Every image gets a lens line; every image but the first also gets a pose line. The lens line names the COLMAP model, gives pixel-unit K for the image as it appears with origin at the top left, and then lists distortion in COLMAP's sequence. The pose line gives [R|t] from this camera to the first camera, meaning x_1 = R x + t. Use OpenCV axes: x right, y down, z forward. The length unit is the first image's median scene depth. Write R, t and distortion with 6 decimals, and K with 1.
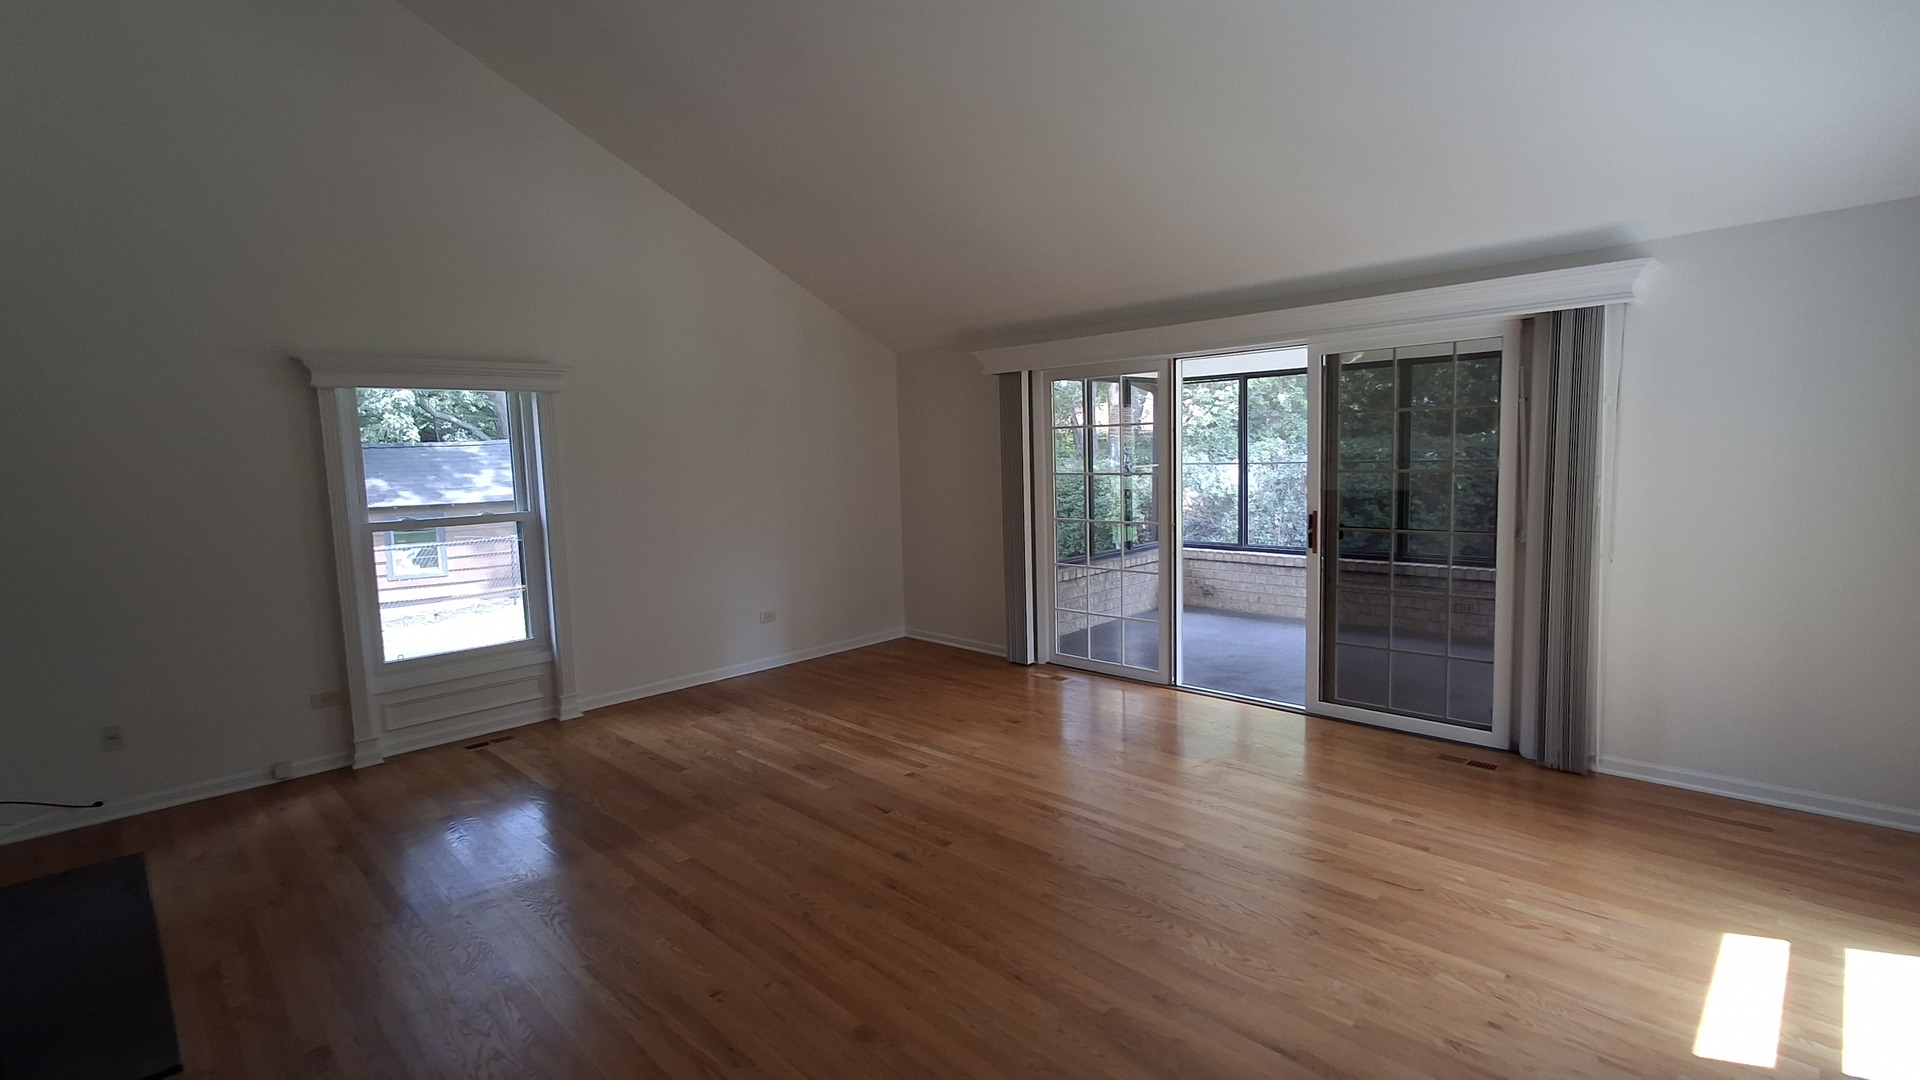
lens RADIAL K [[879.7, 0, 967.3], [0, 879.7, 537.1], [0, 0, 1]] dist [0.009095, 0.000745]
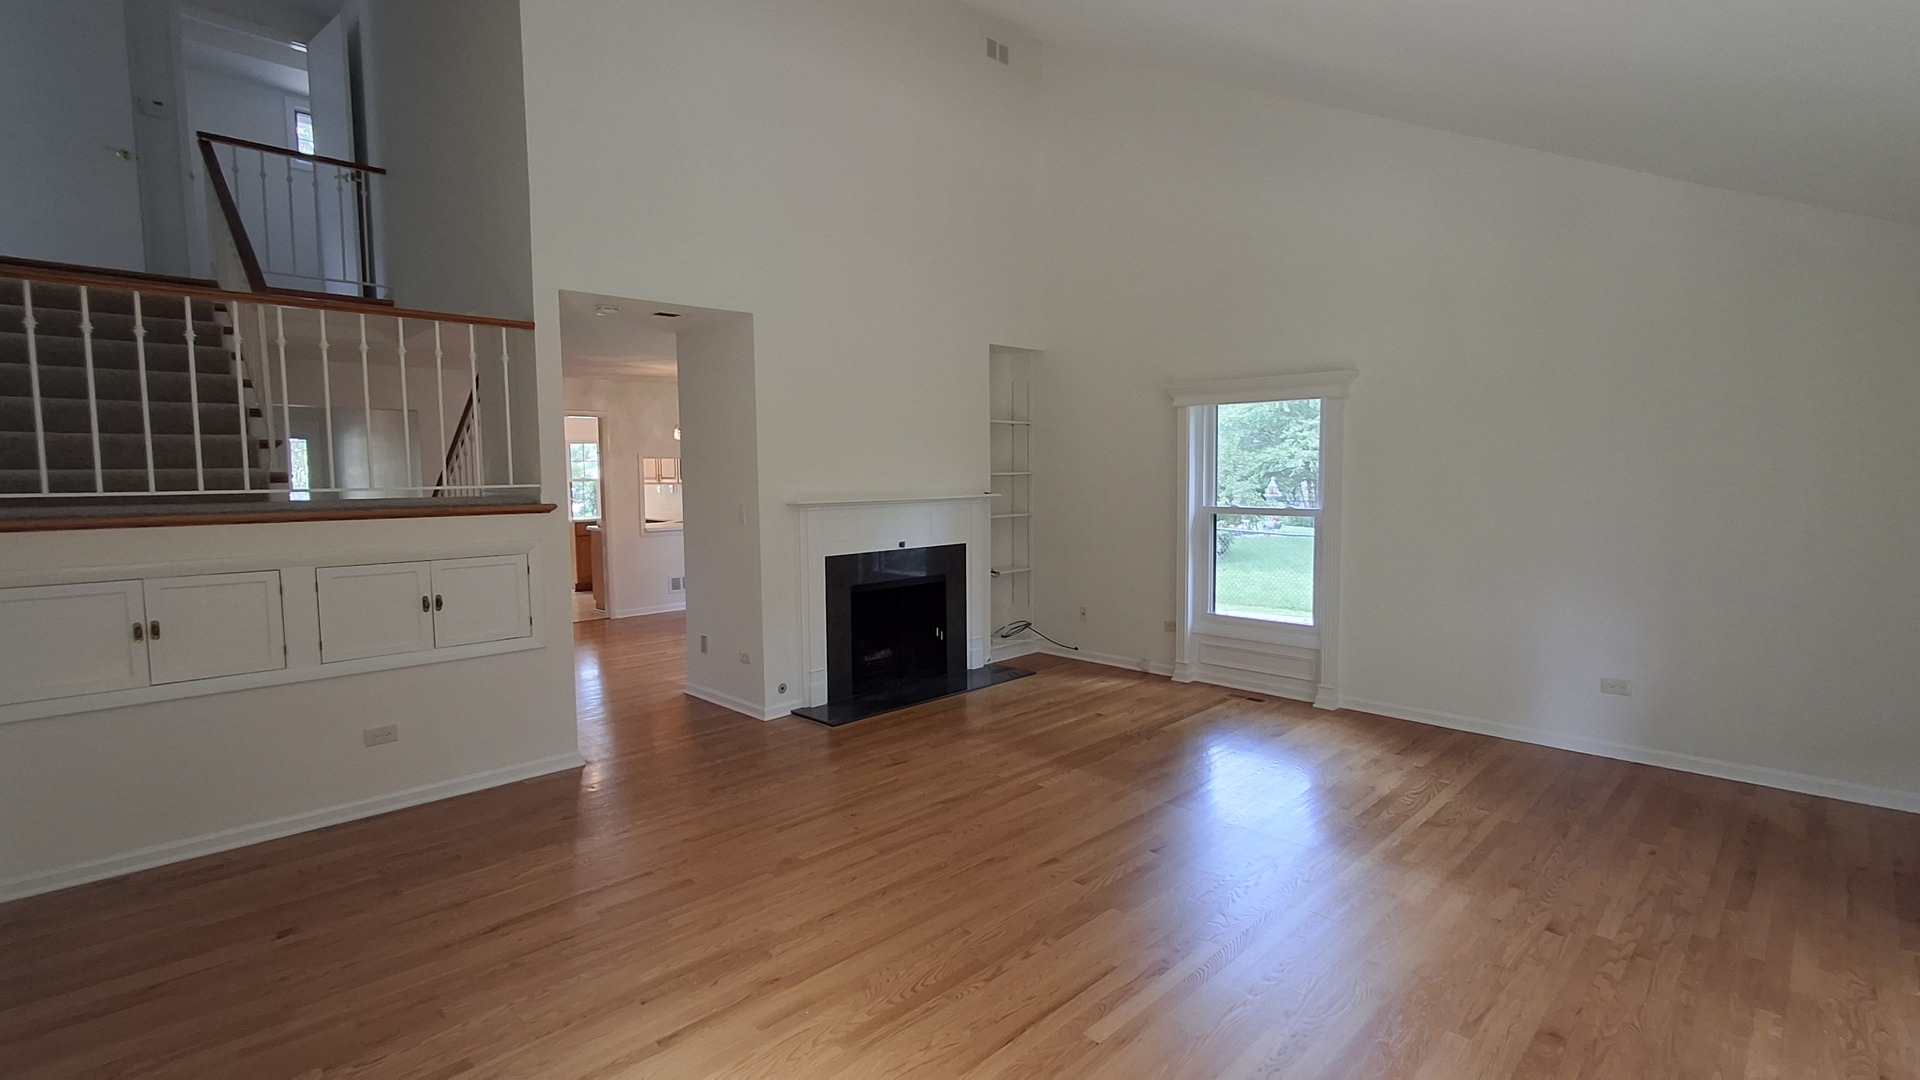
lens RADIAL K [[879.7, 0, 964.0], [0, 879.7, 541.2], [0, 0, 1]] dist [0.009095, 0.000745]
pose [[0.008159, 0.116837, -0.993118, 0.664778], [-0.095622, 0.988691, 0.115531, -0.083825], [0.995384, 0.094021, 0.019239, 0.628795]]
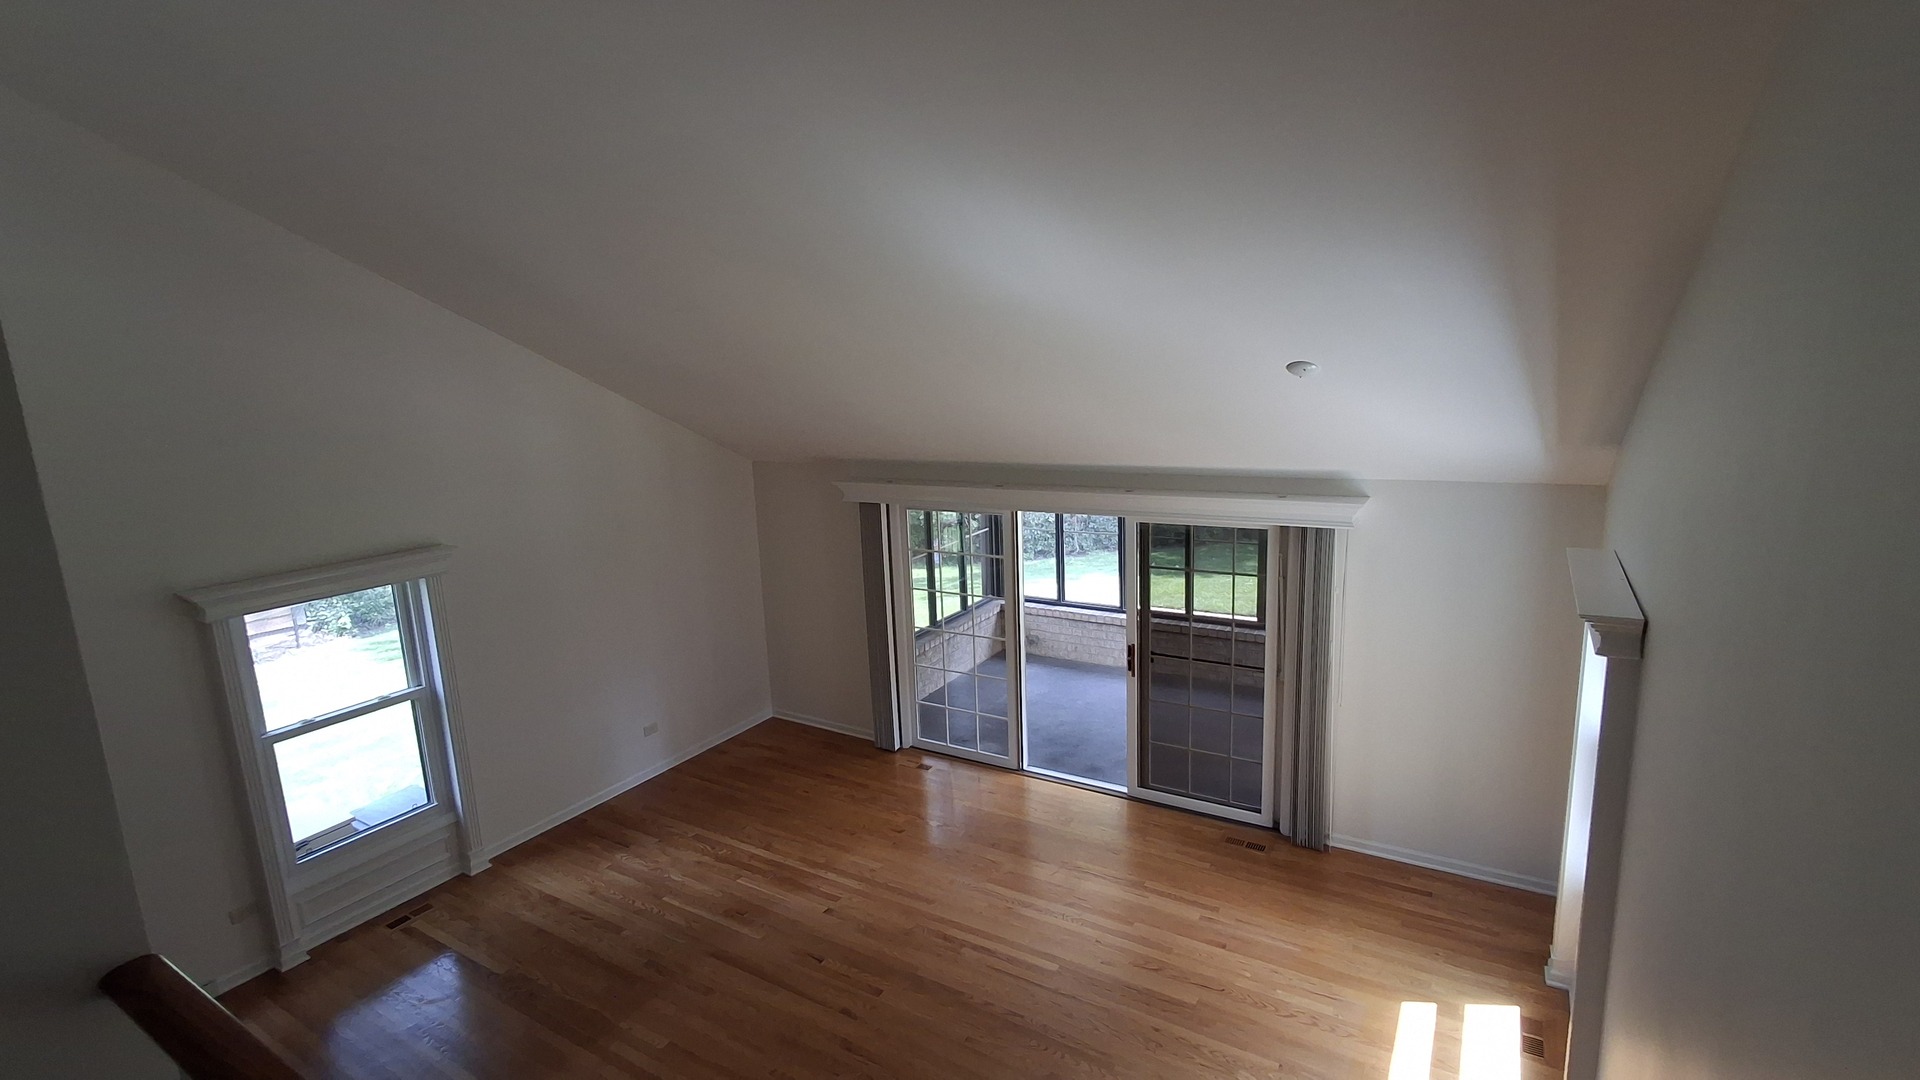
lens RADIAL K [[879.7, 0, 964.3], [0, 879.7, 544.0], [0, 0, 1]] dist [0.009095, 0.000745]
pose [[0.973060, -0.054982, 0.223900, -0.116727], [0.035409, 0.995265, 0.090515, -0.308216], [-0.227817, -0.080149, 0.970400, -0.157018]]
